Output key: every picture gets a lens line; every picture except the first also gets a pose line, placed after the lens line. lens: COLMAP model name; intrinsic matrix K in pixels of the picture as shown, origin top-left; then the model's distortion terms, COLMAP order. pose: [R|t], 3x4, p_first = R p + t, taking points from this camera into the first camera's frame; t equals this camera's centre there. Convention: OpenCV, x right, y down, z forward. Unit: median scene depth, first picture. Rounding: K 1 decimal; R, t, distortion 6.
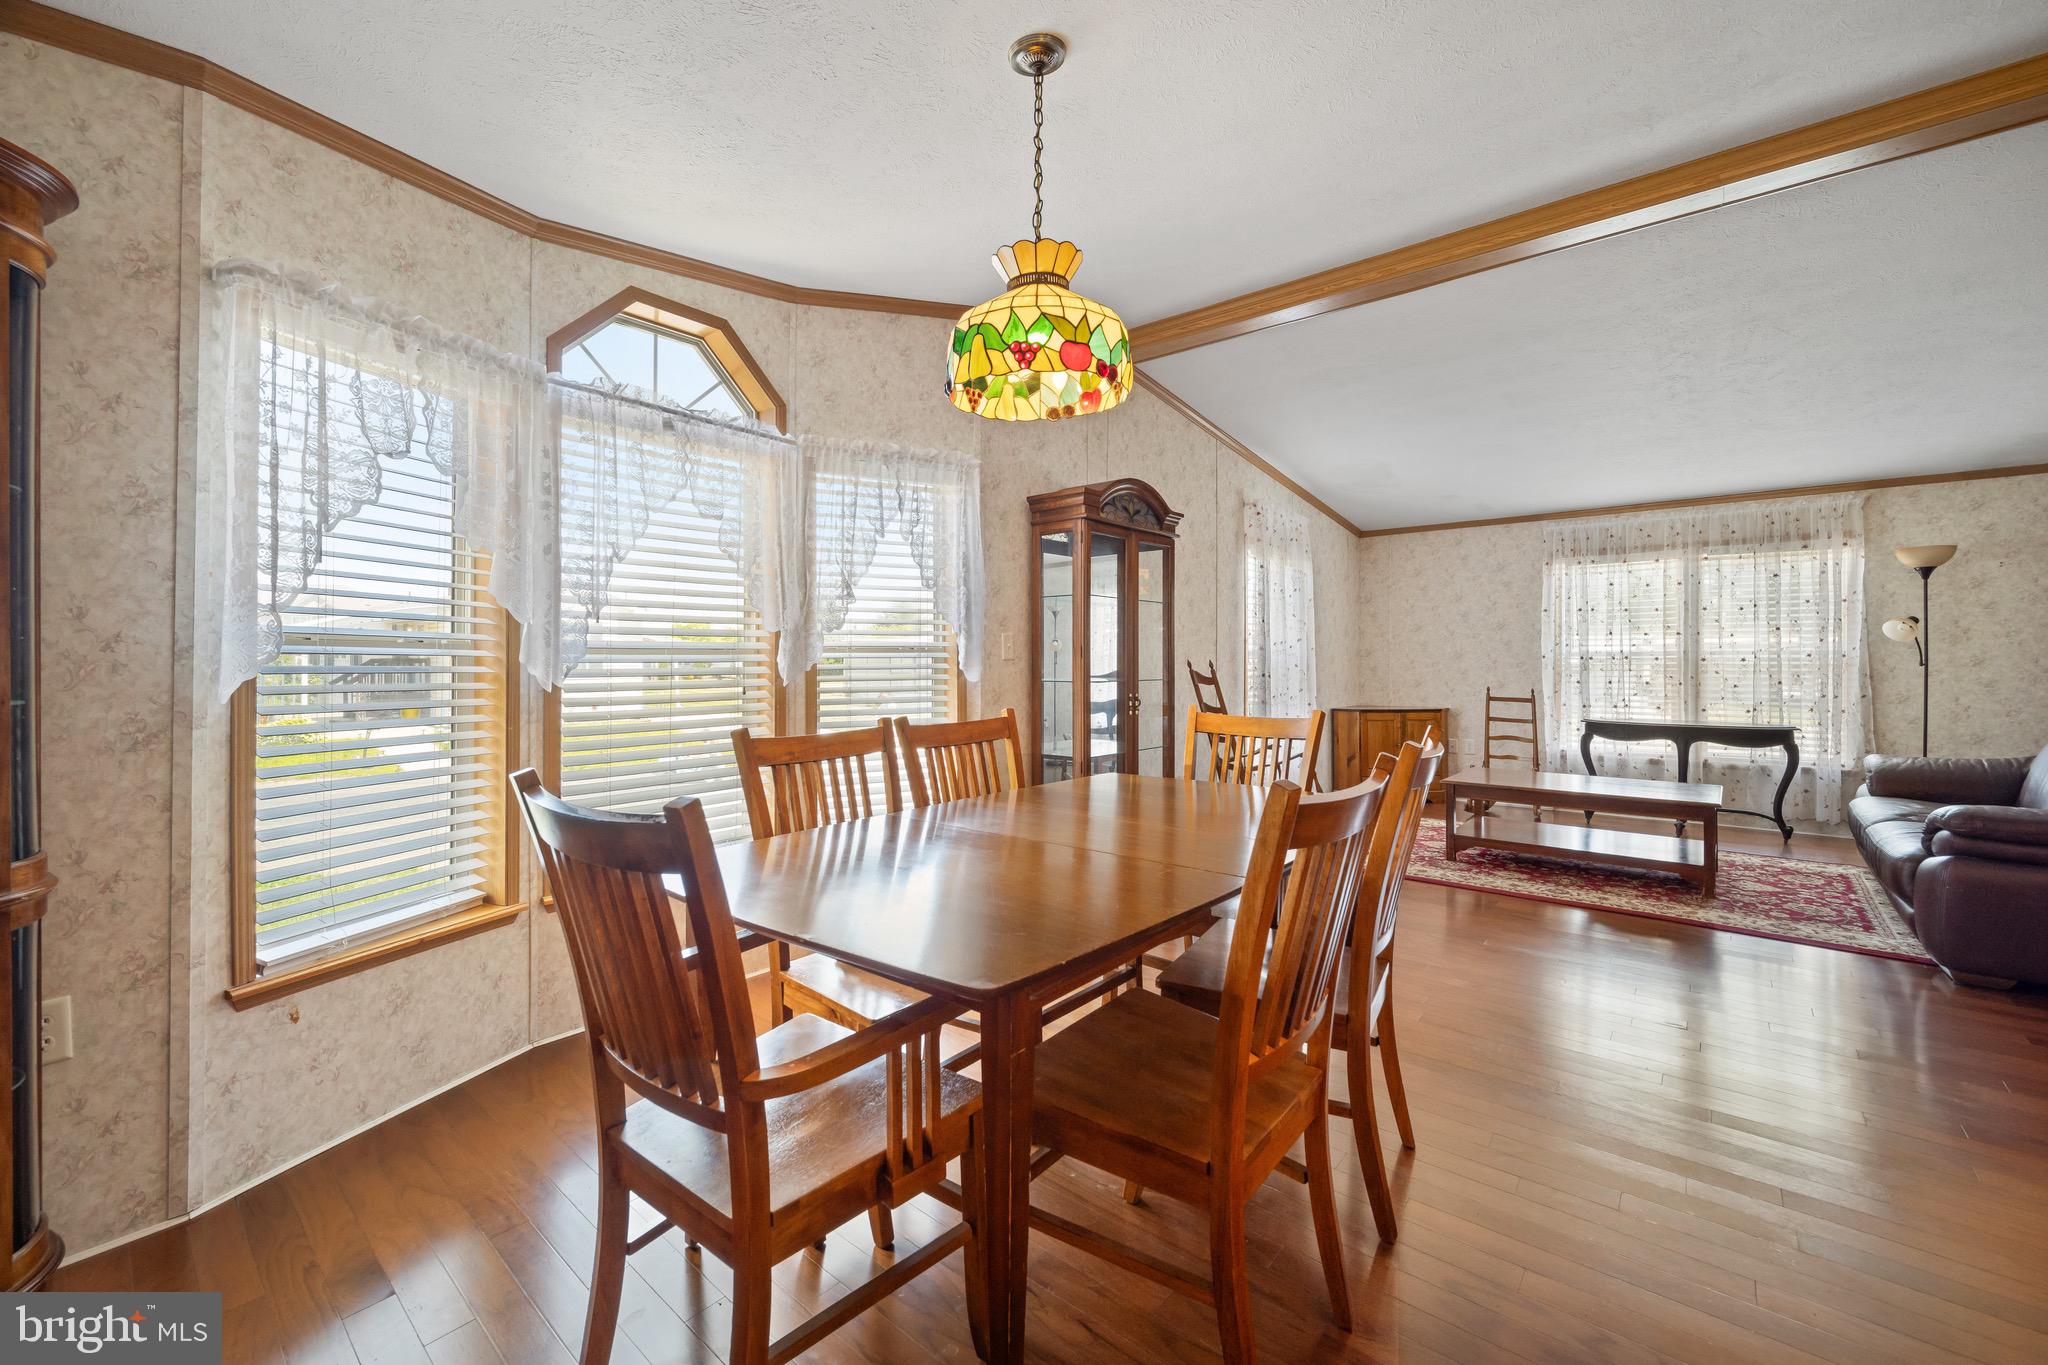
lens RADIAL K [[817.5, 0, 1029.4], [0, 817.5, 656.0], [0, 0, 1]] dist [0.000276, 0.000280]
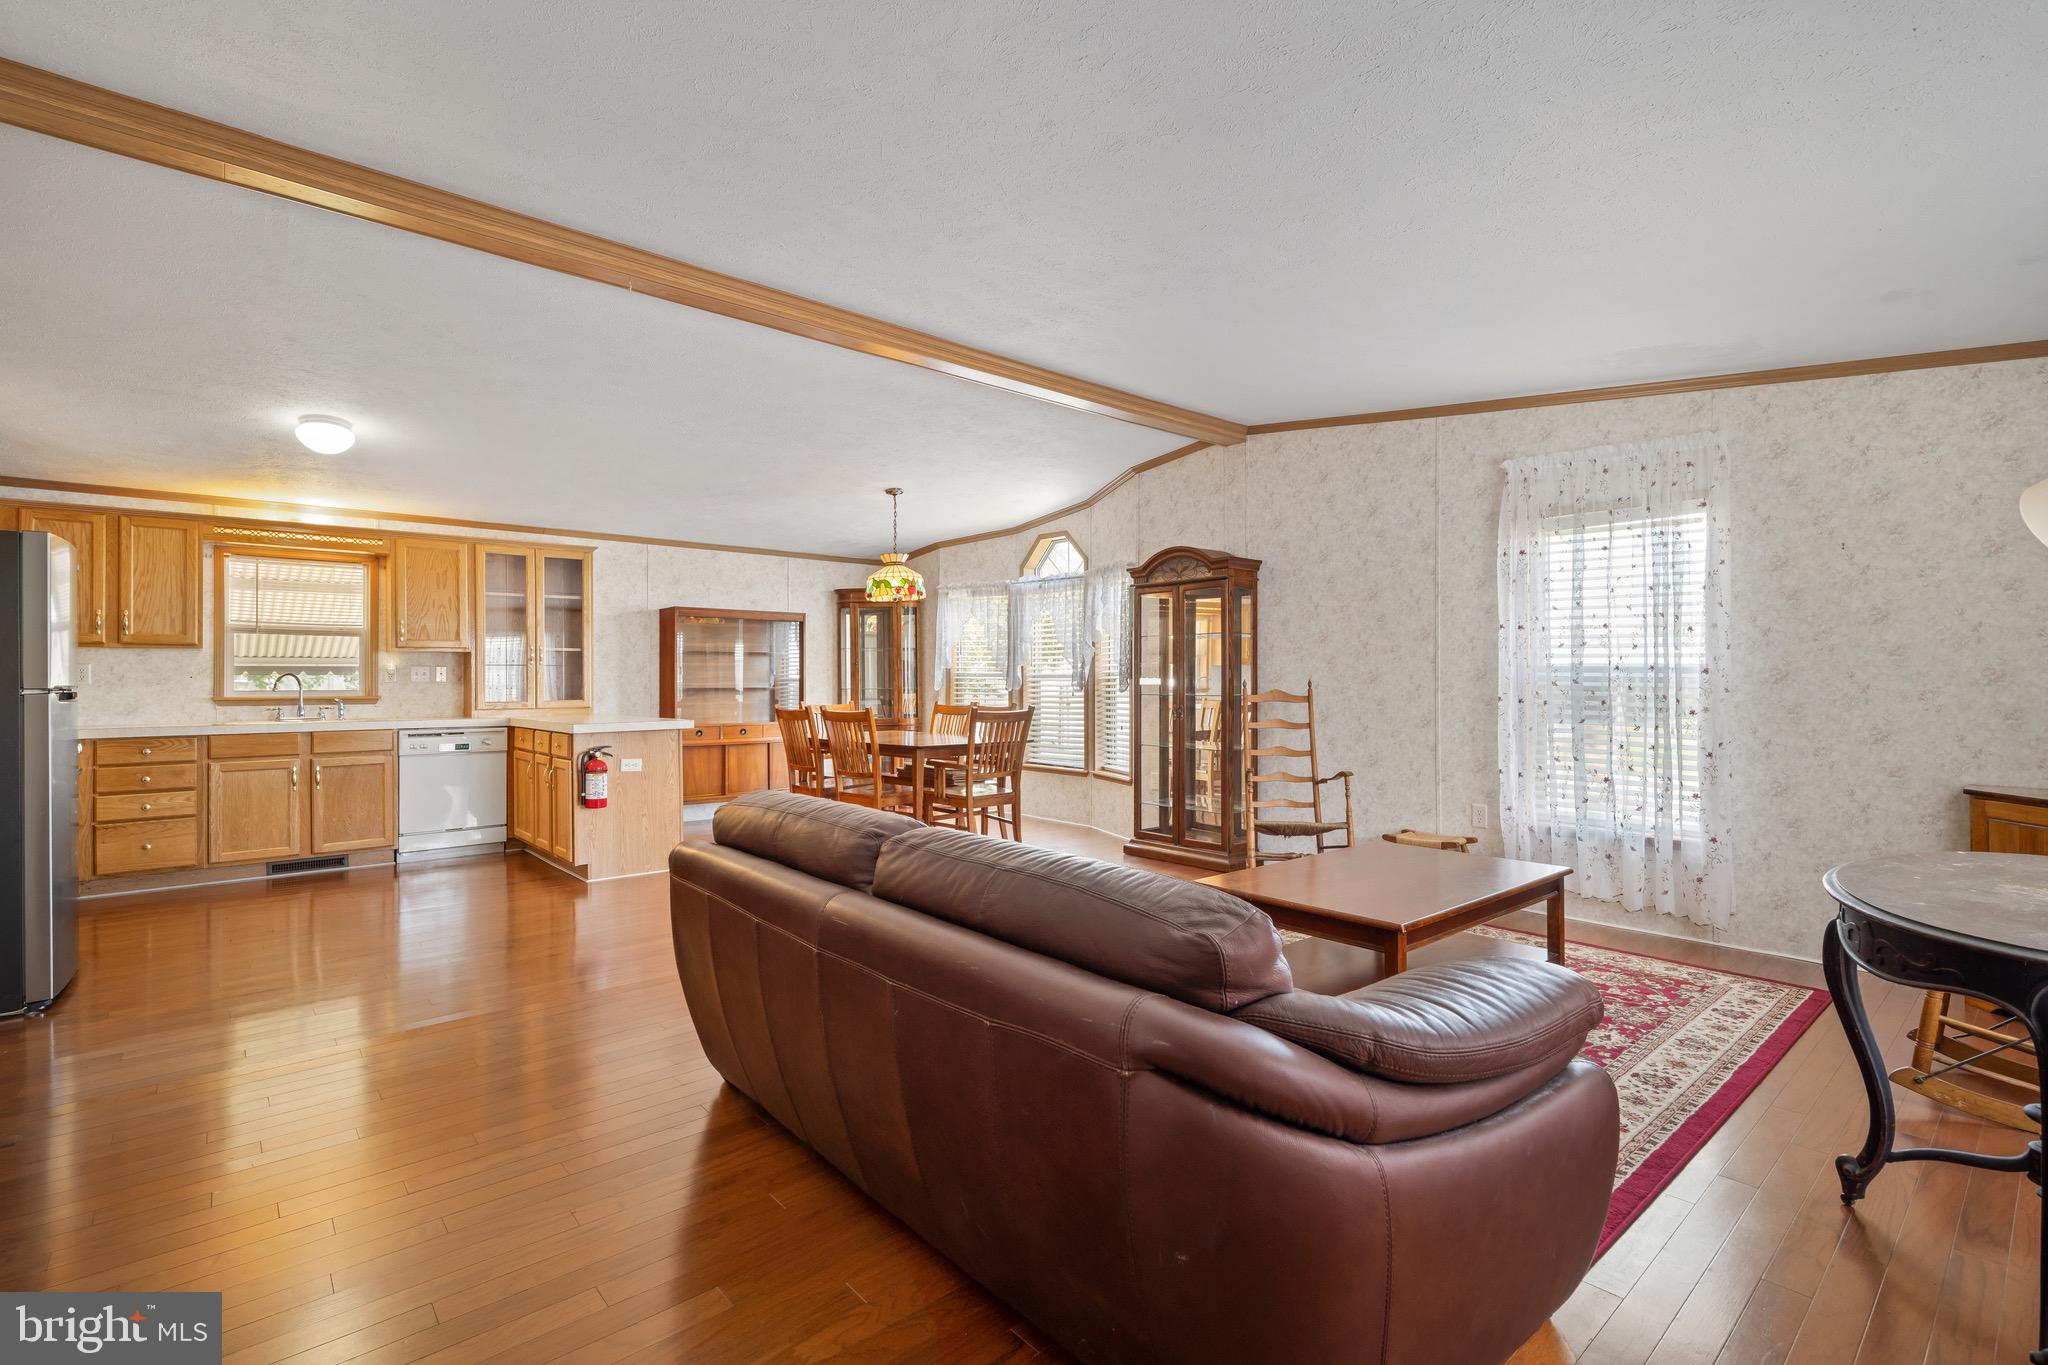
lens RADIAL K [[938.1, 0, 1030.3], [0, 938.1, 676.4], [0, 0, 1]] dist [0.000338, 0.000316]
pose [[-0.155534, -0.003588, -0.987824, 1.417200], [0.006653, 0.999967, -0.004679, 0.004051], [0.987808, -0.007300, -0.155505, 0.833787]]
